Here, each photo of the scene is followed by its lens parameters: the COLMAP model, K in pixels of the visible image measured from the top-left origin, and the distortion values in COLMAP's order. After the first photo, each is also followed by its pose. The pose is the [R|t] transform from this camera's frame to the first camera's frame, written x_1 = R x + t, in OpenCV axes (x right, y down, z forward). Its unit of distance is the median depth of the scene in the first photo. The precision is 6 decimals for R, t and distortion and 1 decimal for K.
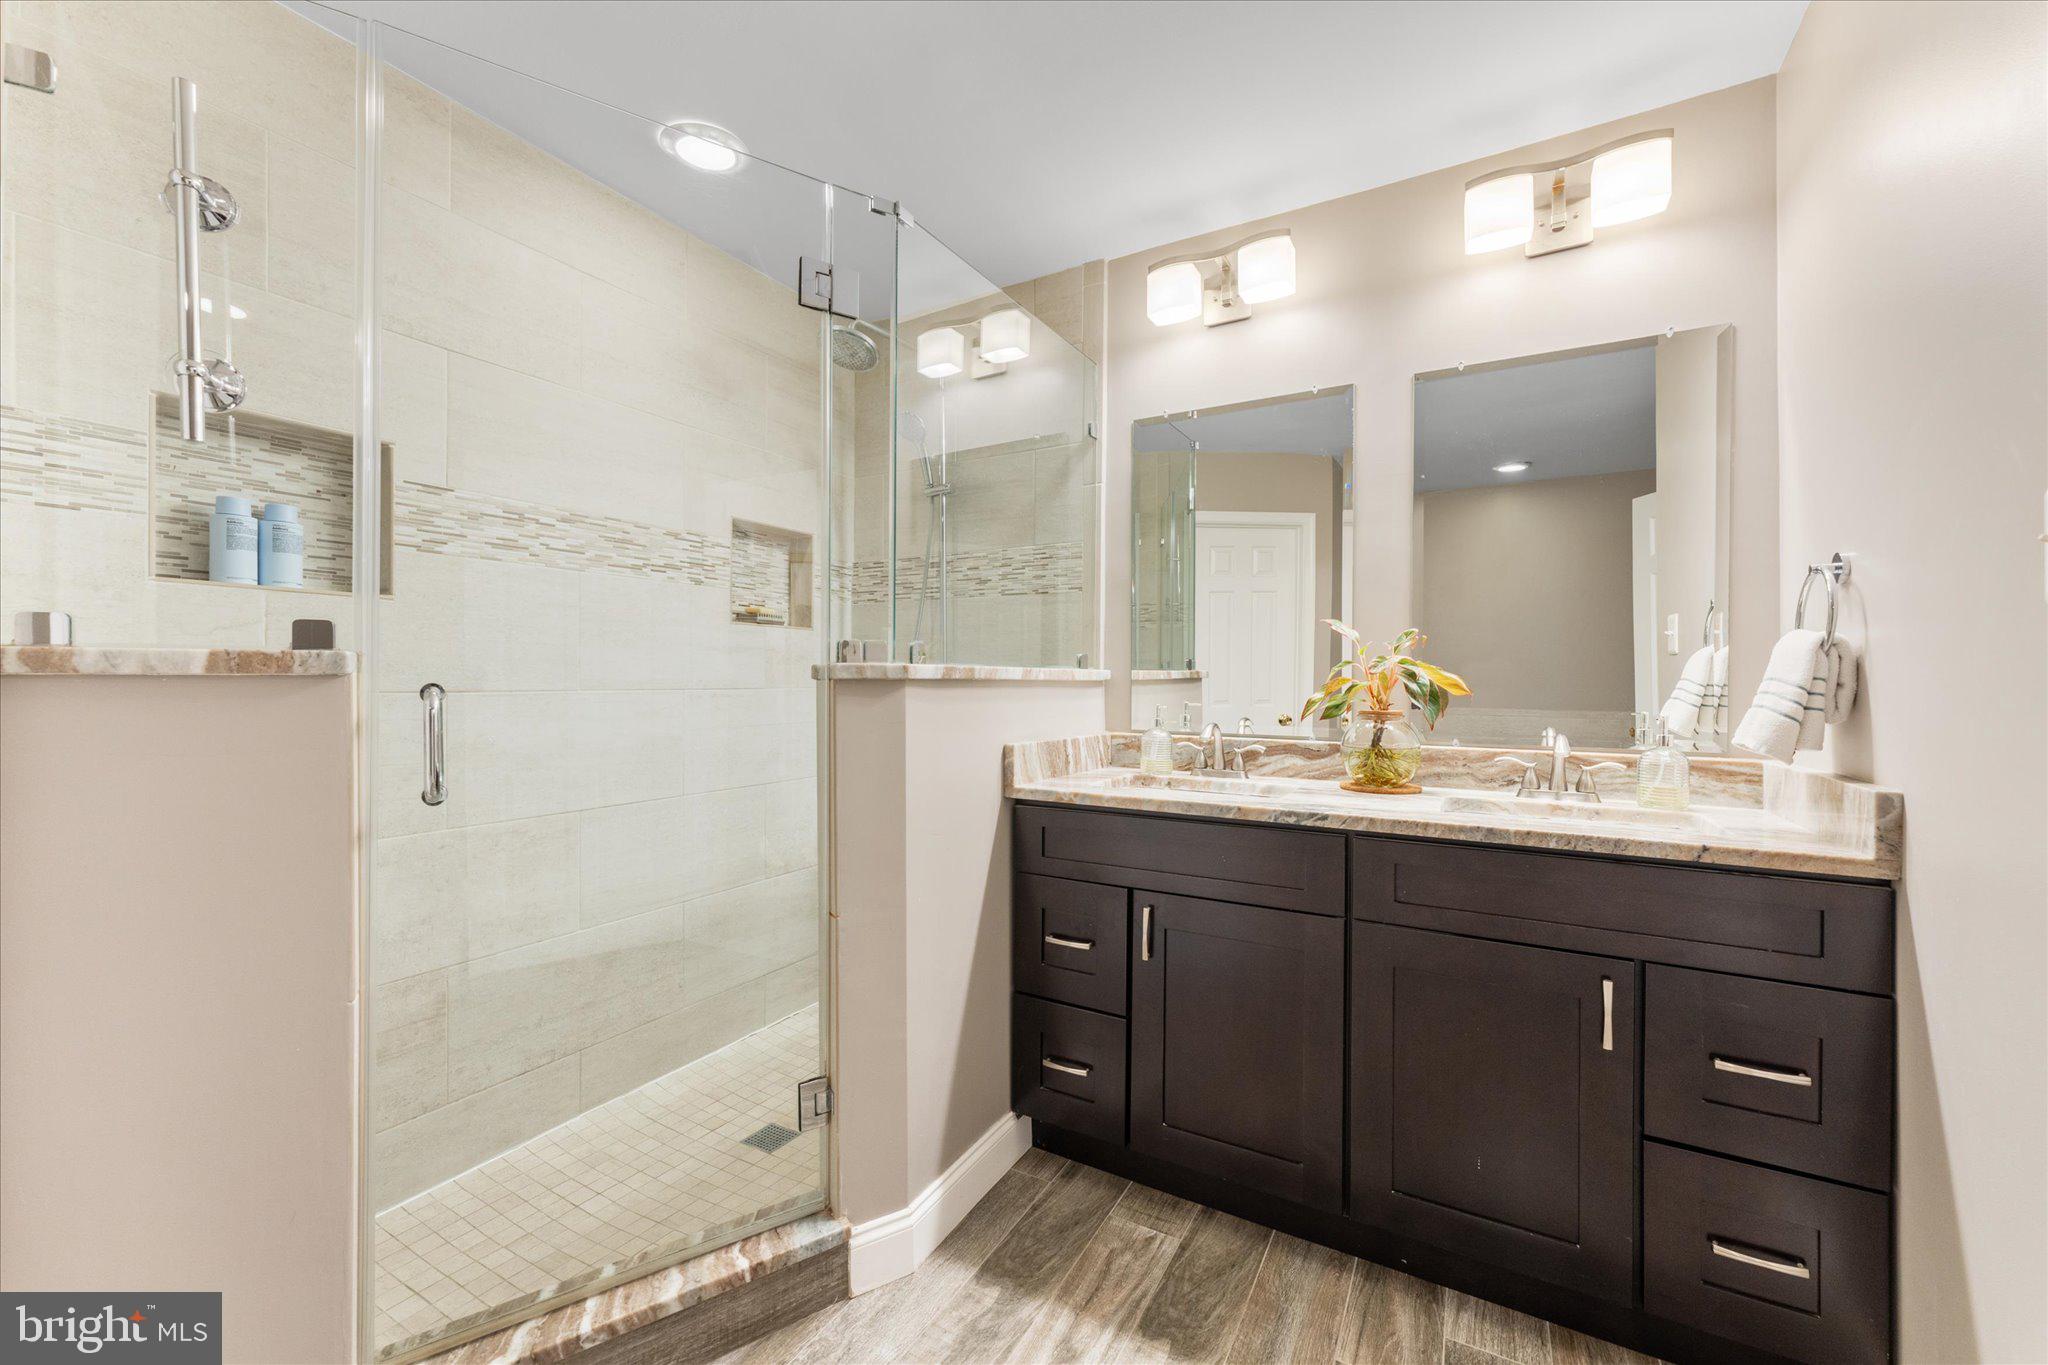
lens RADIAL K [[808.9, 0, 1021.4], [0, 808.9, 682.3], [0, 0, 1]] dist [0.002389, -0.000652]
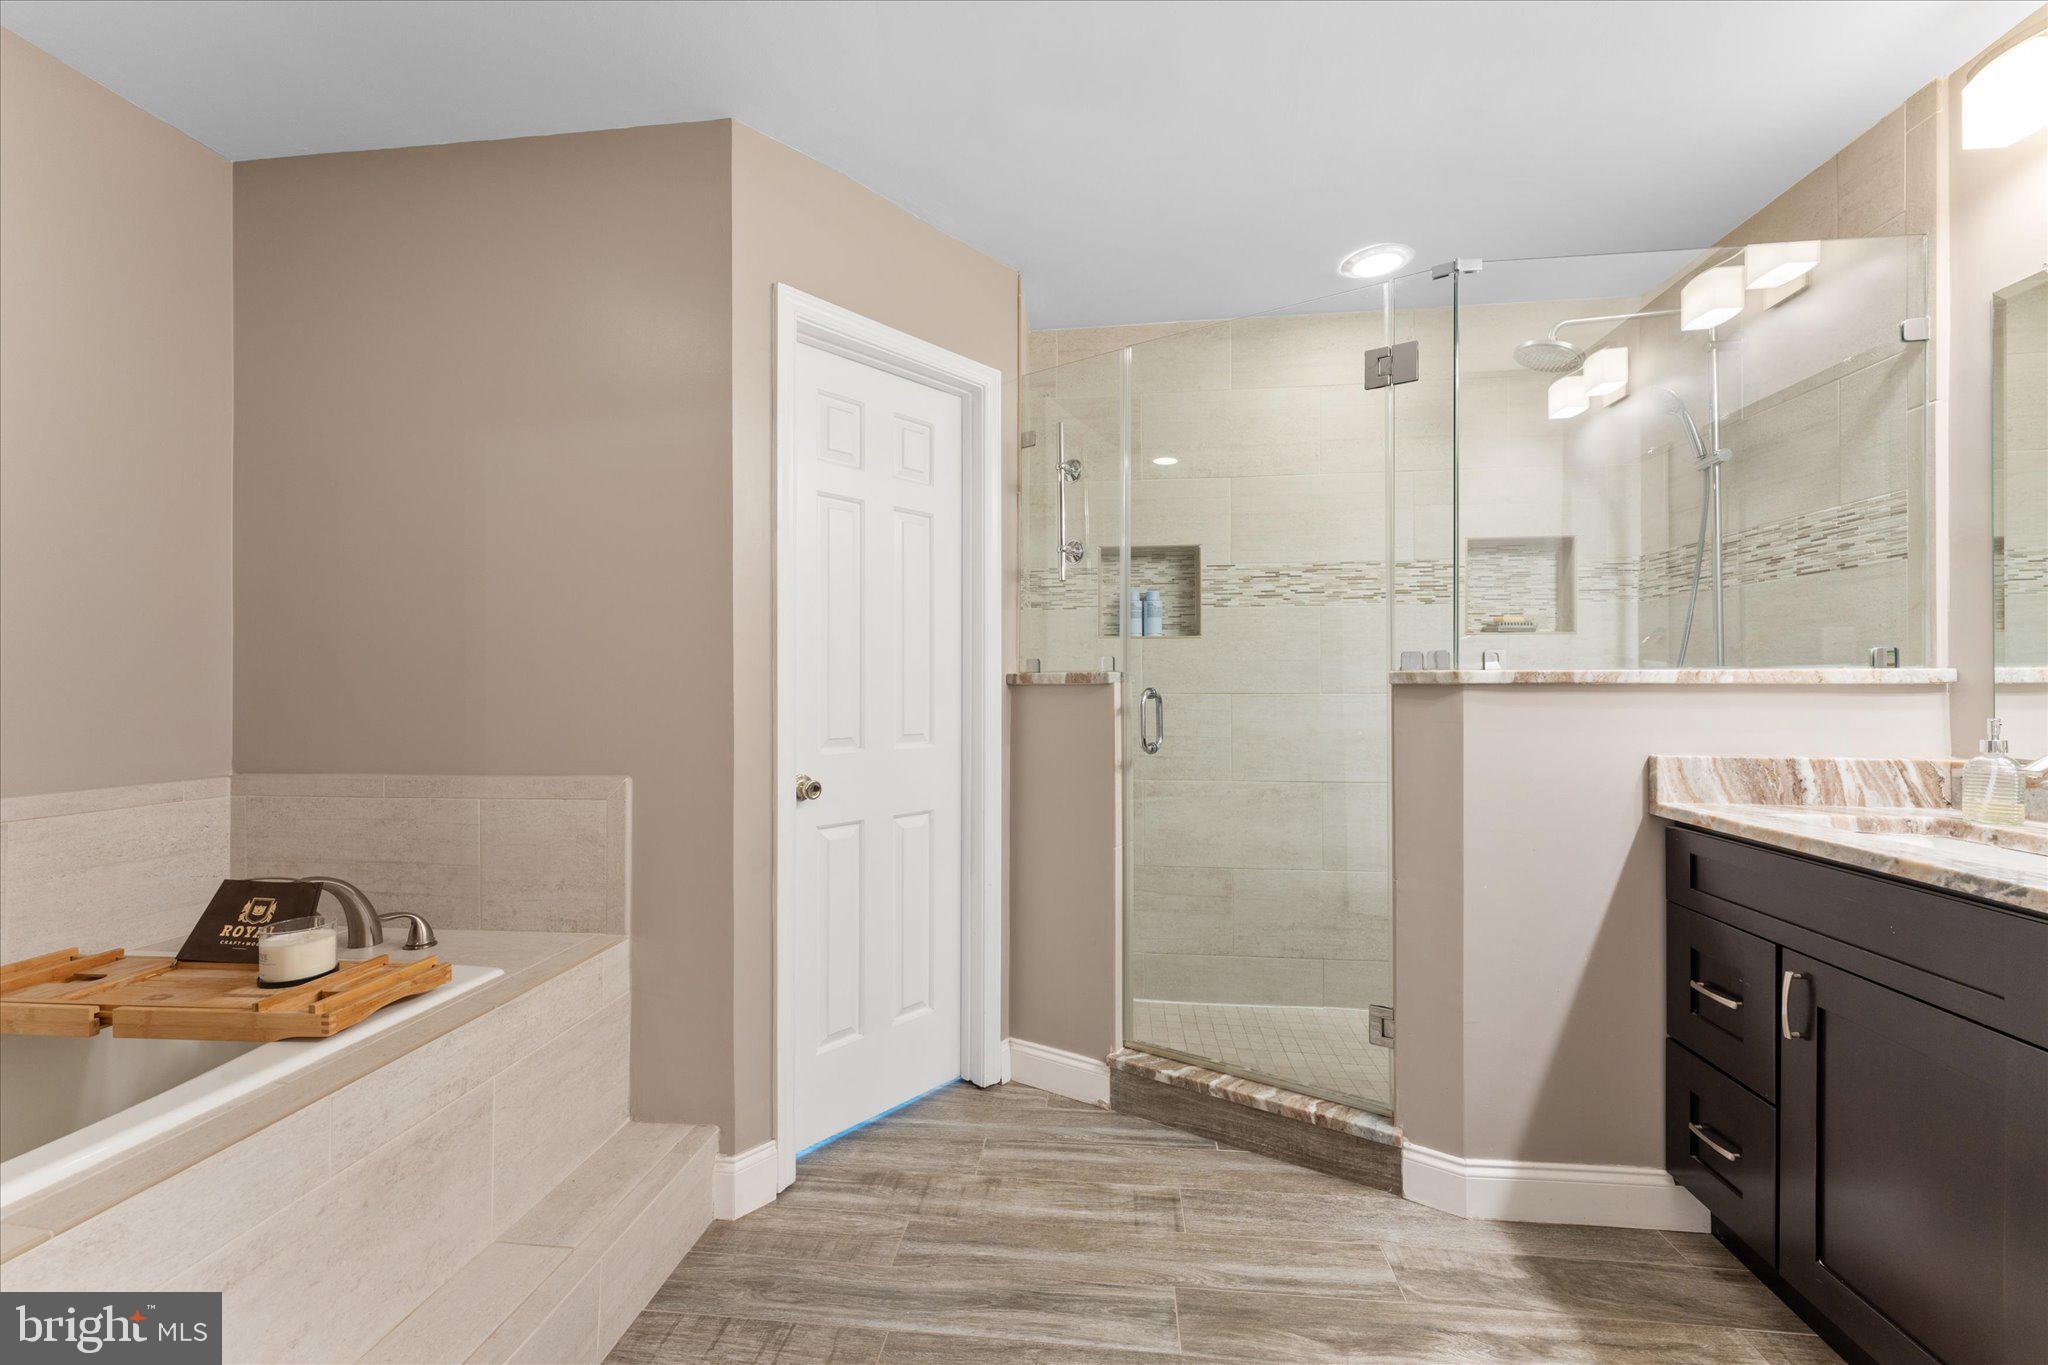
lens RADIAL K [[808.9, 0, 1027.6], [0, 808.9, 686.0], [0, 0, 1]] dist [0.002389, -0.000652]
pose [[0.400497, -0.003852, -0.916290, 0.565183], [0.000264, 0.999992, -0.004089, 0.003208], [0.916298, 0.001396, 0.400495, 0.003831]]
